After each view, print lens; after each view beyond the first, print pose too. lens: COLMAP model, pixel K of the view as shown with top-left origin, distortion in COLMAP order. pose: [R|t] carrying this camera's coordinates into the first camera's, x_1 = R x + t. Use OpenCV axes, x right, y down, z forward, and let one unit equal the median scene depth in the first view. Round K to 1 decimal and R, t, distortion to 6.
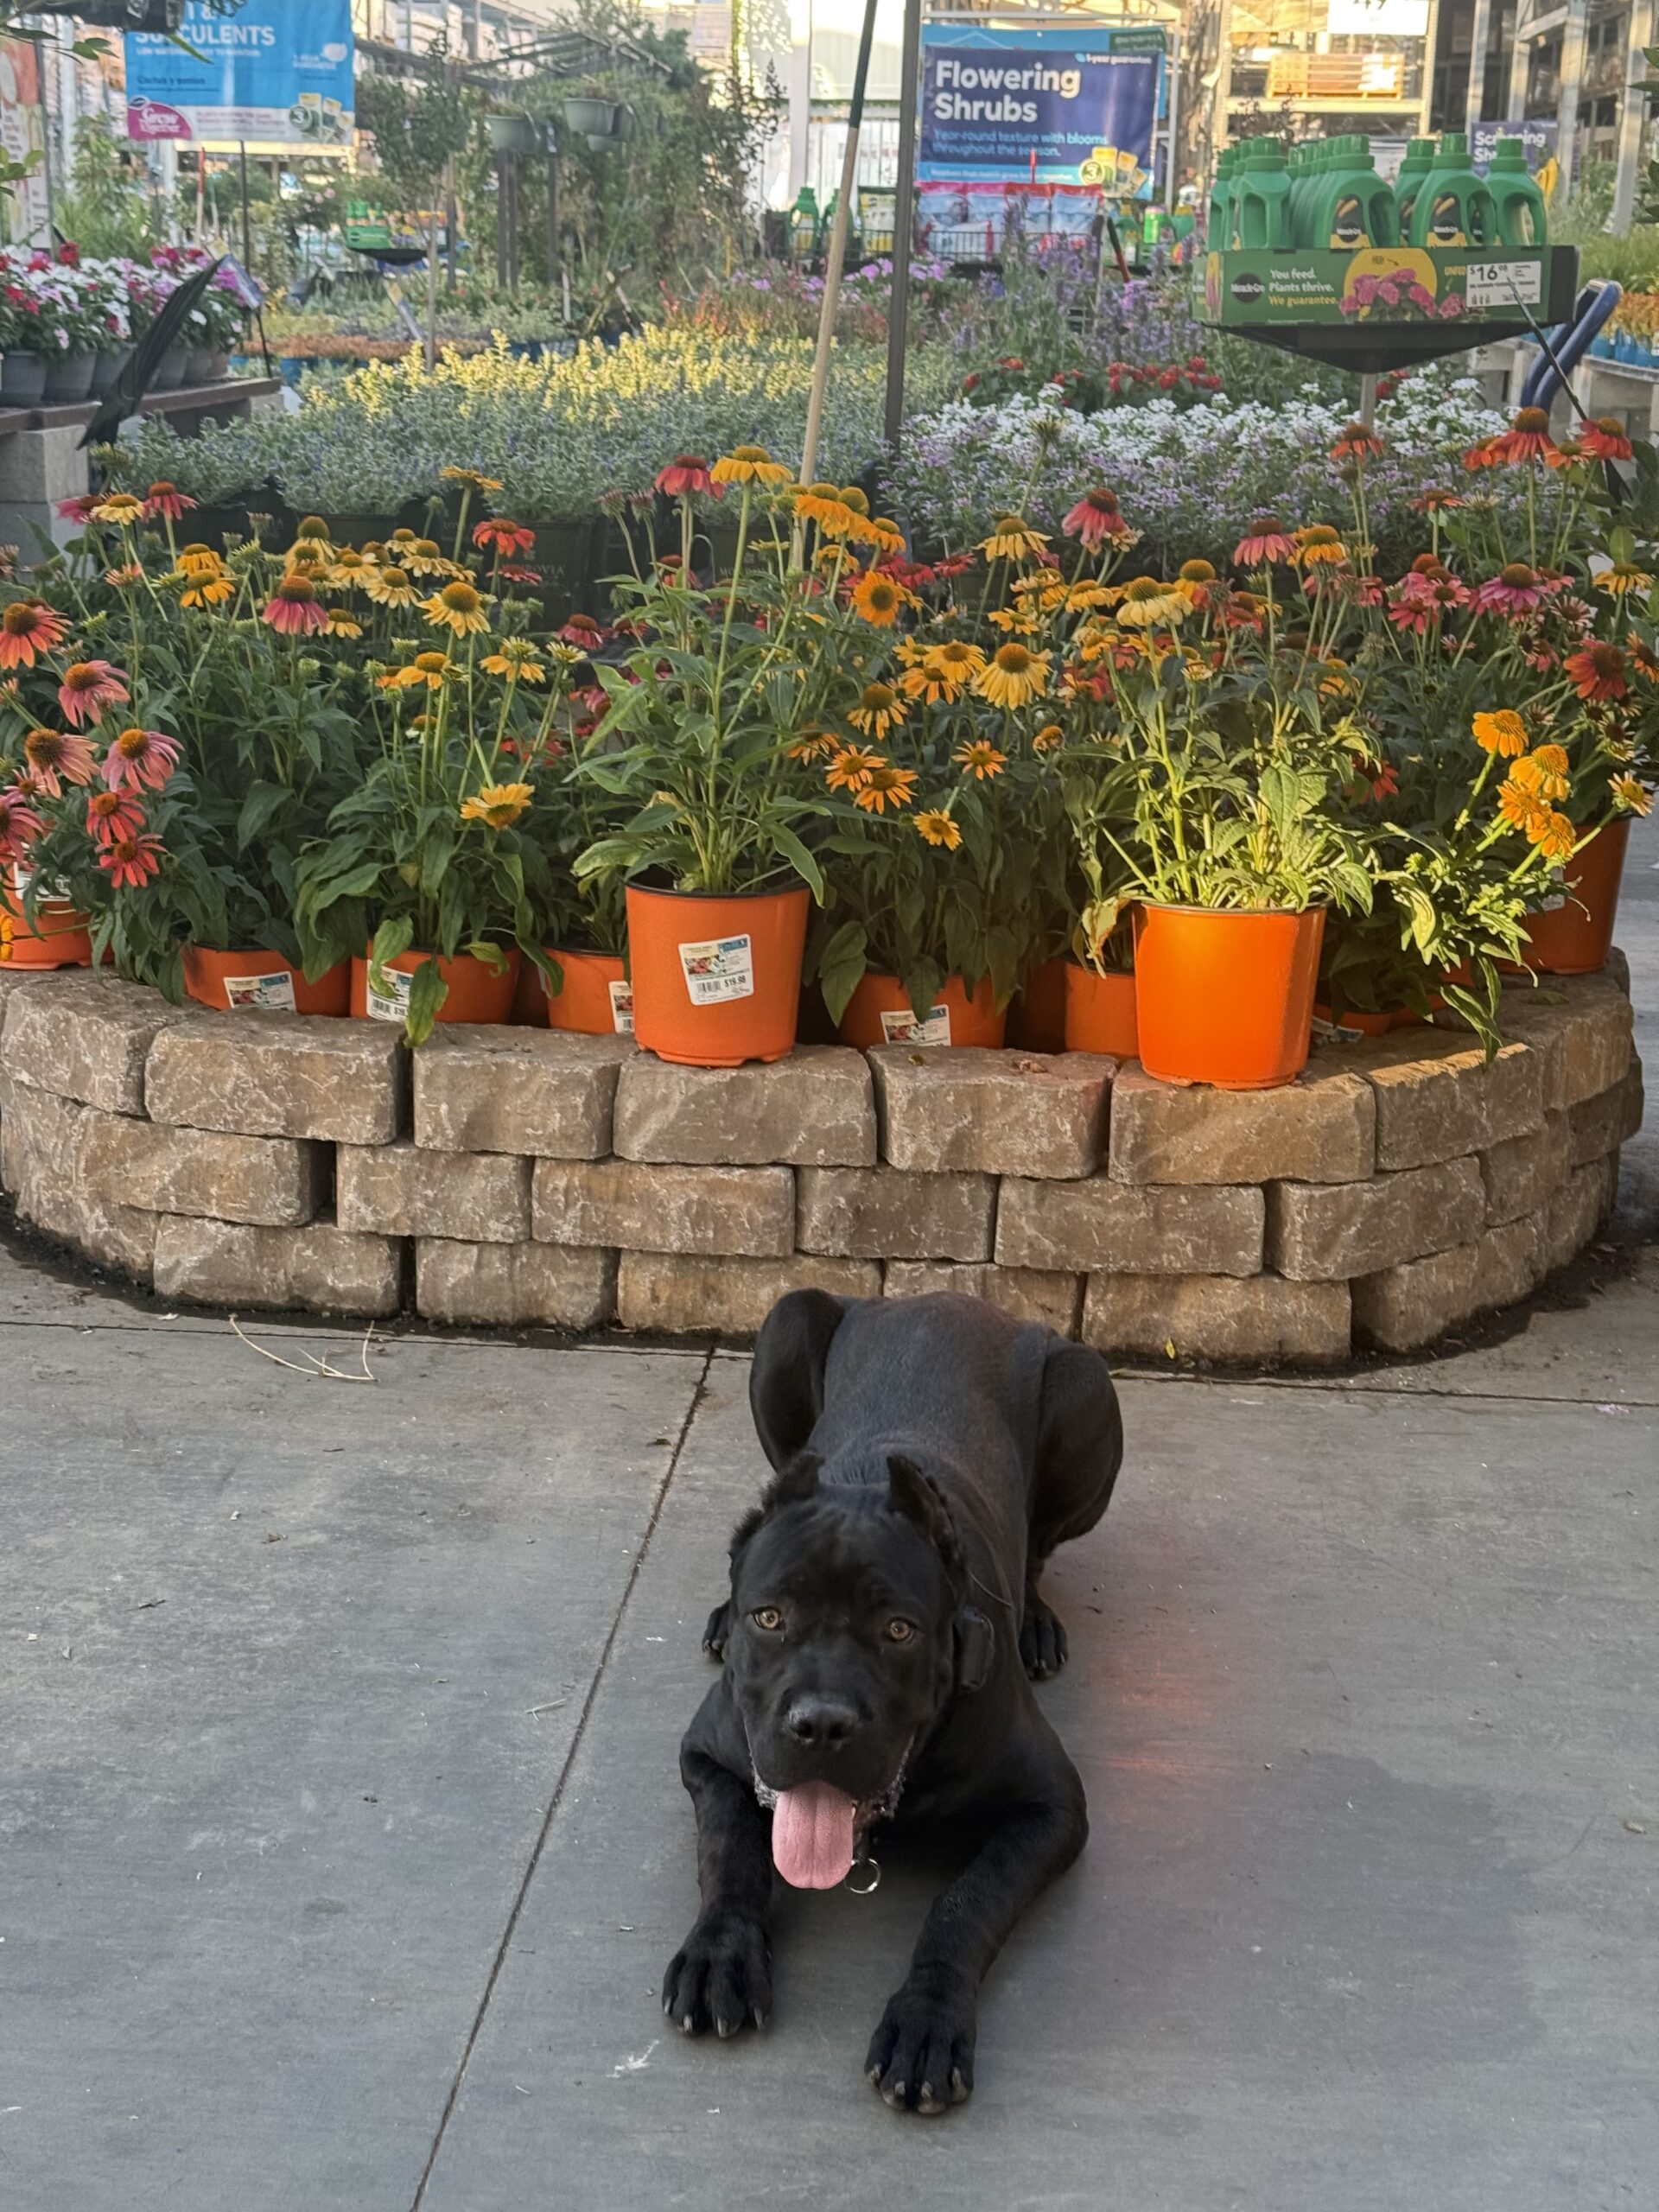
lens RADIAL K [[3056.1, 0, 861.2], [0, 3056.1, 1002.6], [0, 0, 1]] dist [0.021159, 0.000000]
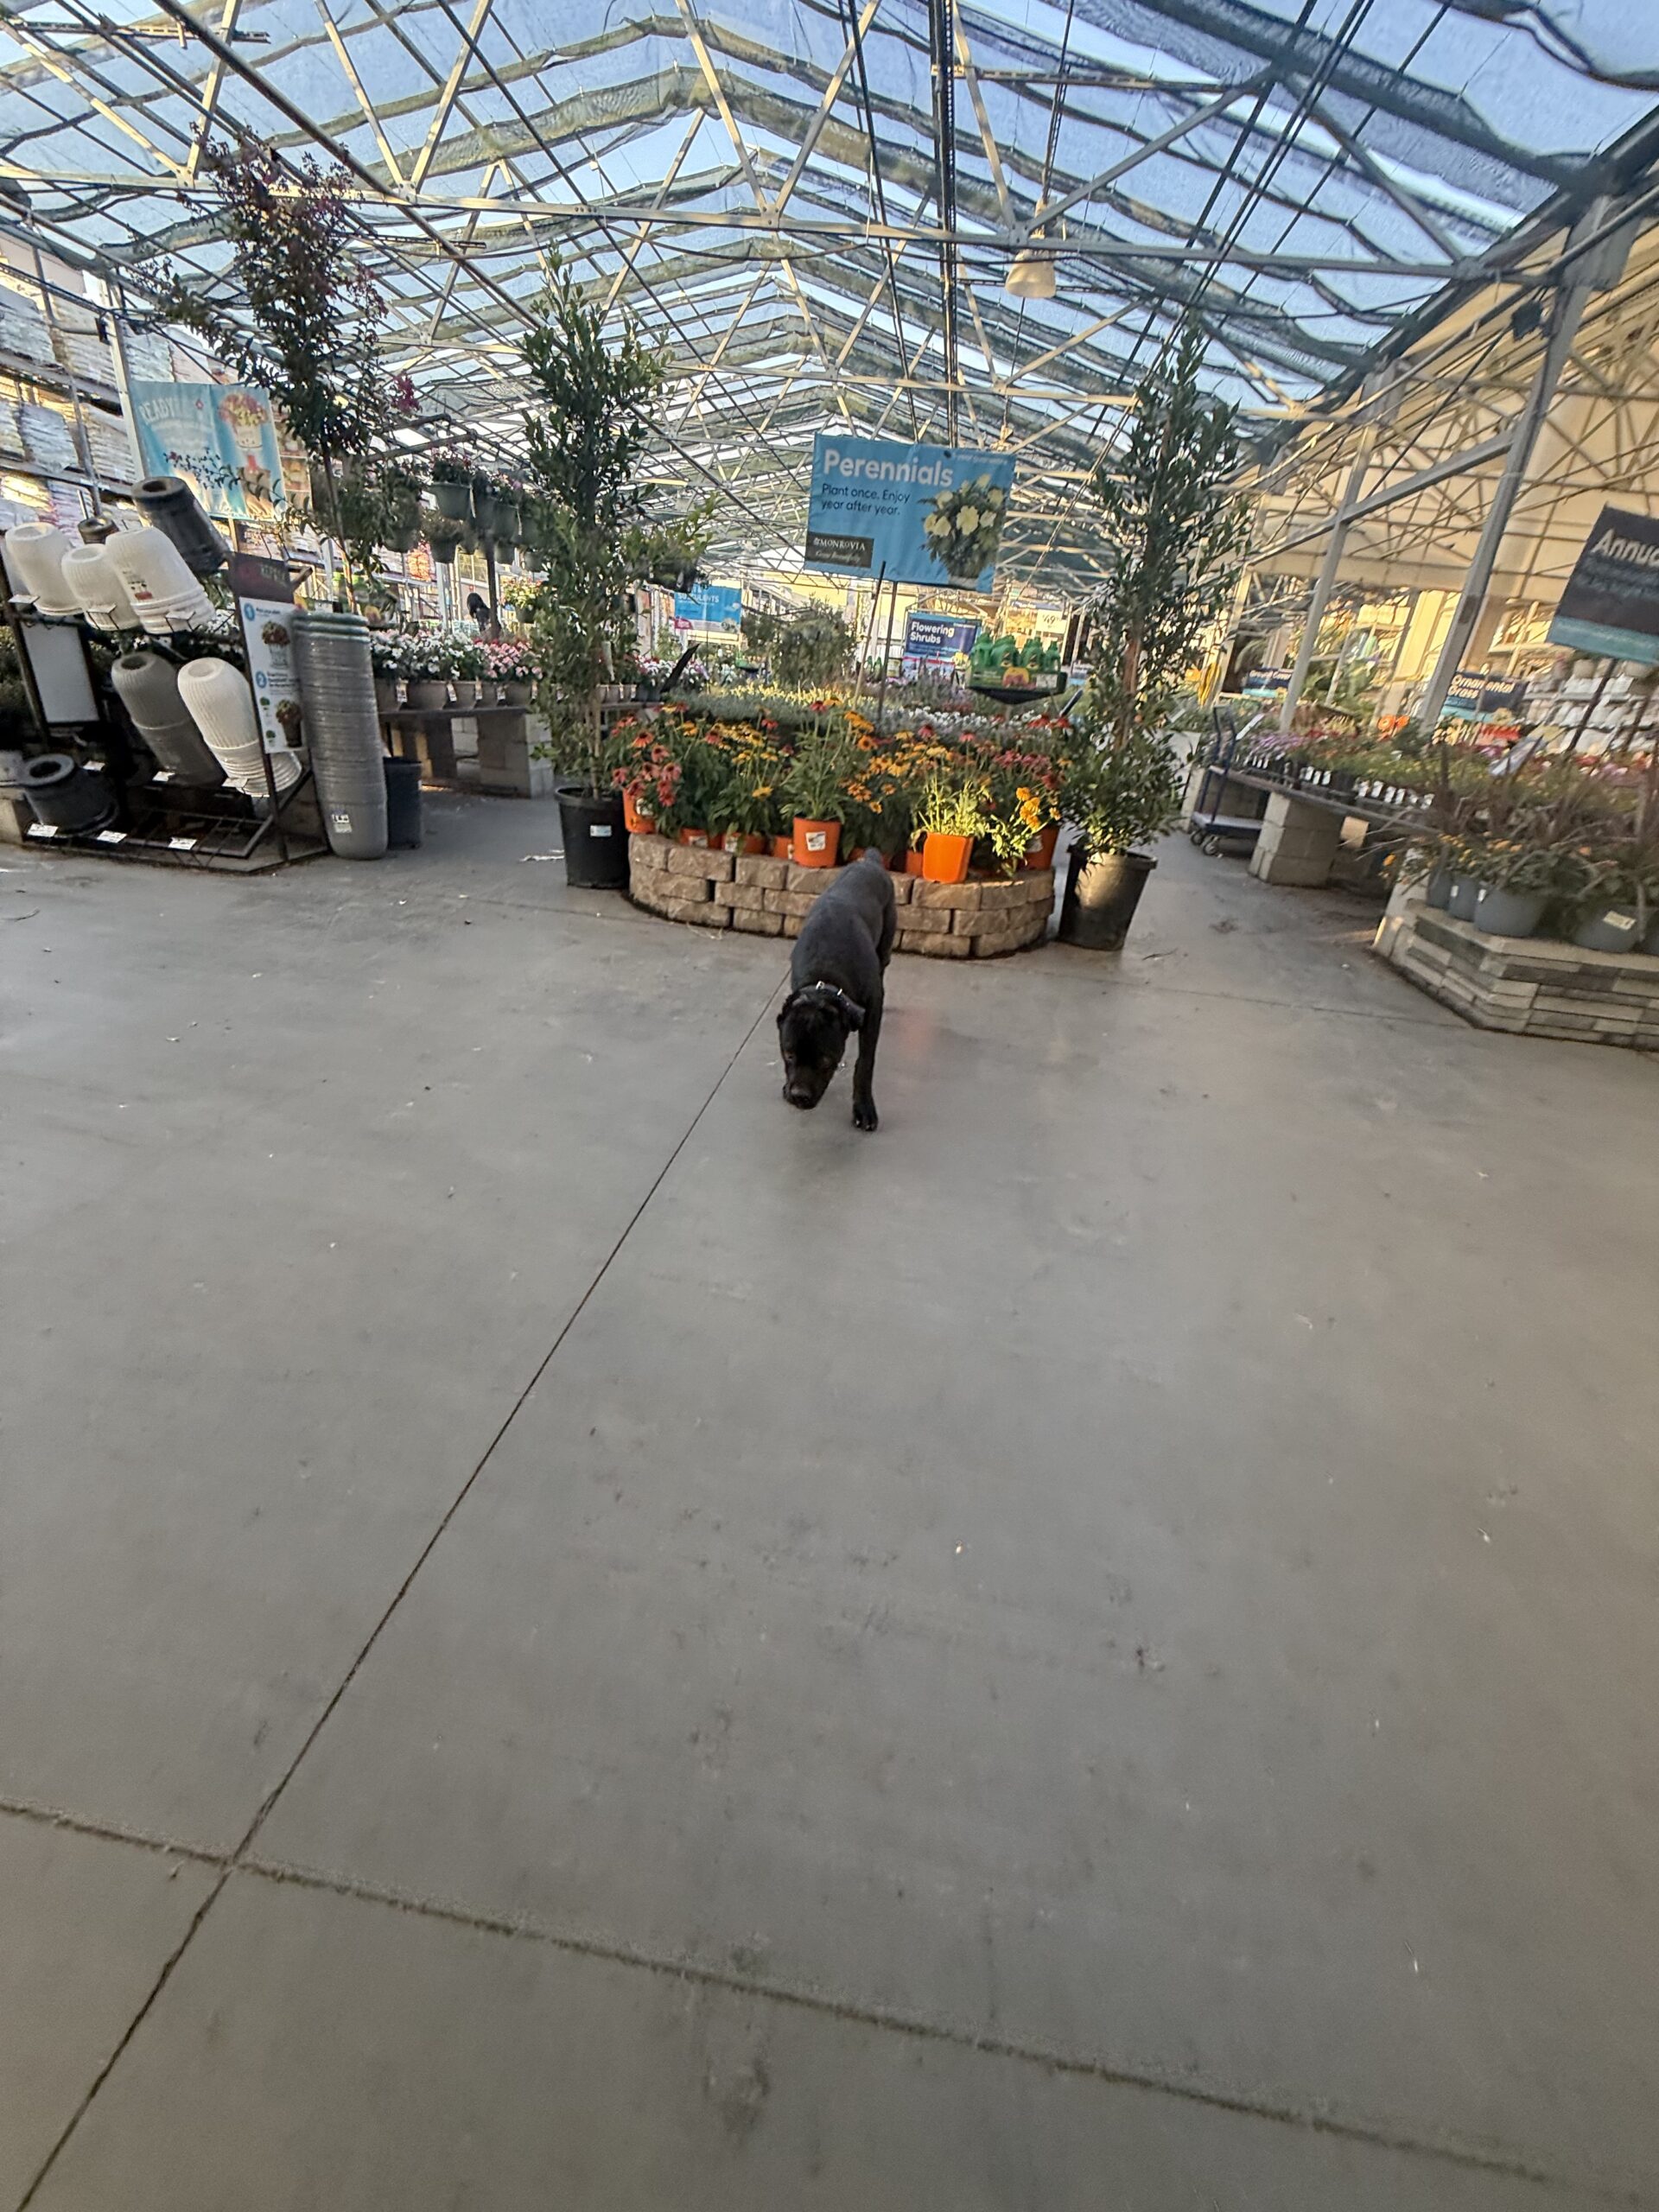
lens RADIAL K [[888.1, 0, 848.7], [0, 888.1, 1121.8], [0, 0, 1]] dist [-0.062282, -0.000218]
pose [[0.996082, 0.087888, -0.009817, 0.036110], [-0.083819, 0.973648, 0.212092, 0.093299], [0.028199, -0.210438, 0.977200, -0.163537]]
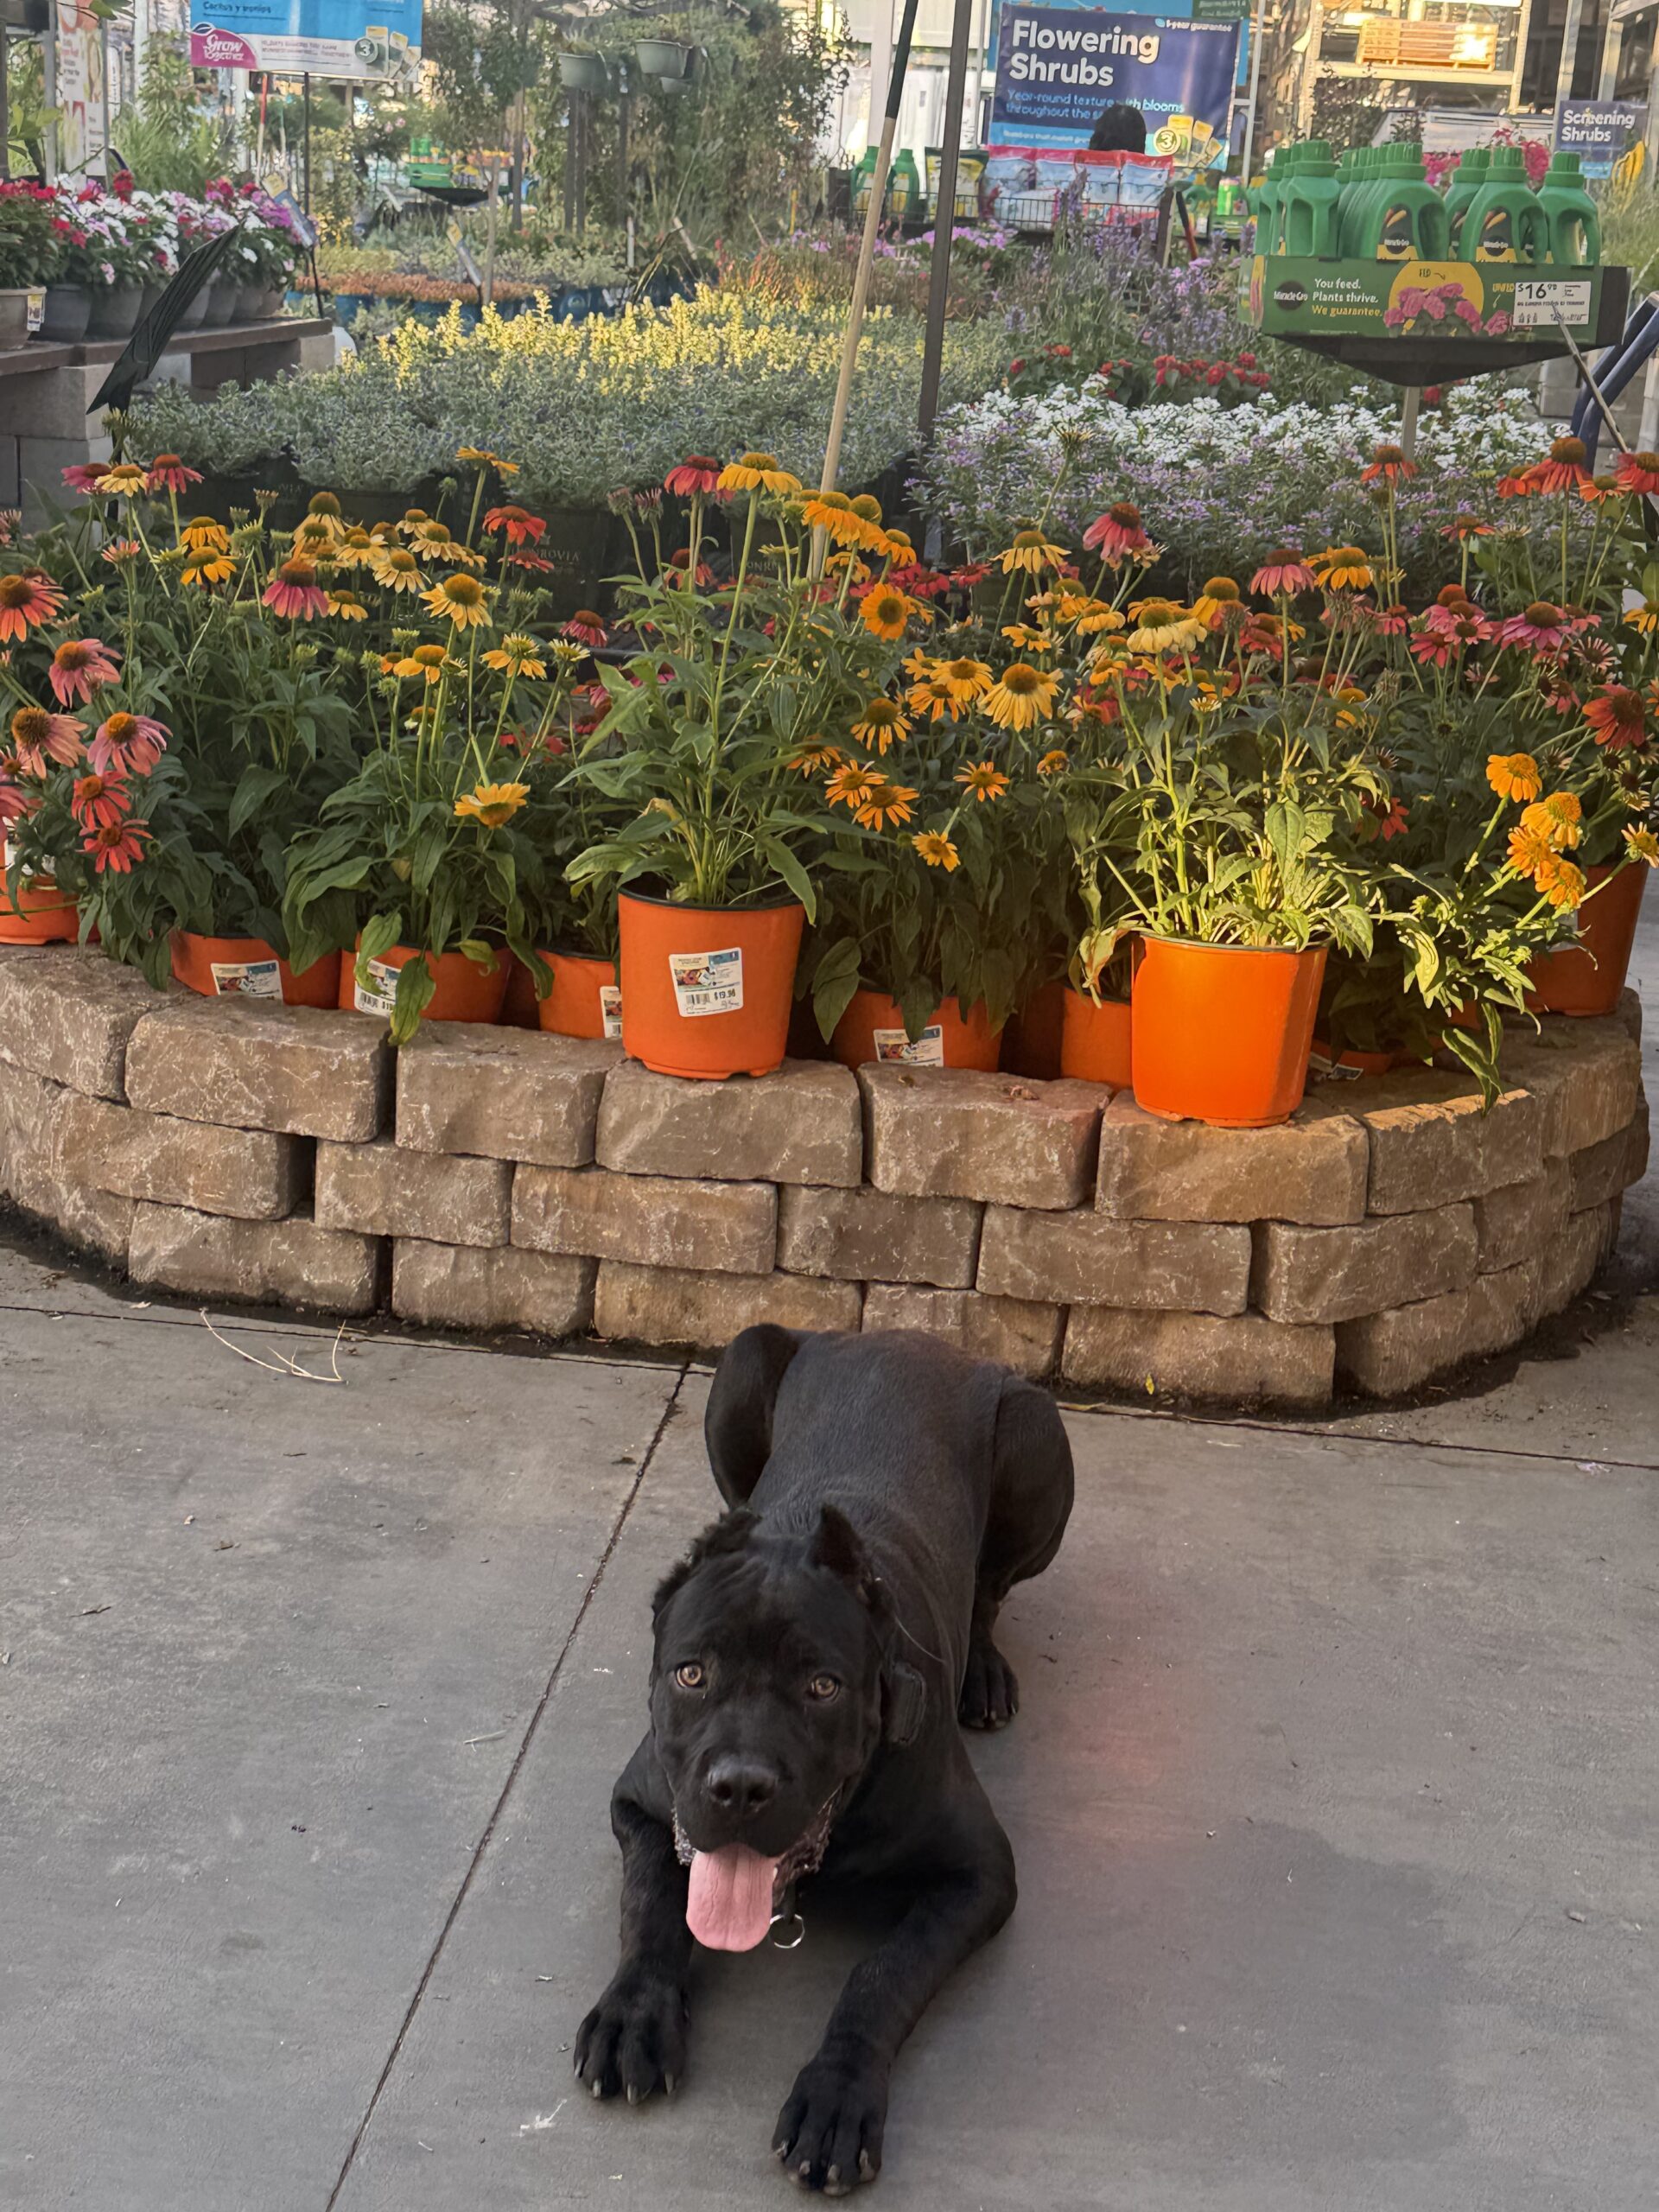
lens RADIAL K [[3056.1, 0, 894.3], [0, 3056.1, 1049.1], [0, 0, 1]] dist [0.021159, 0.000000]
pose [[0.998999, 0.044350, -0.005908, 0.019498], [-0.044131, 0.998479, 0.033045, -0.023825], [0.007364, -0.032751, 0.999436, 0.015894]]
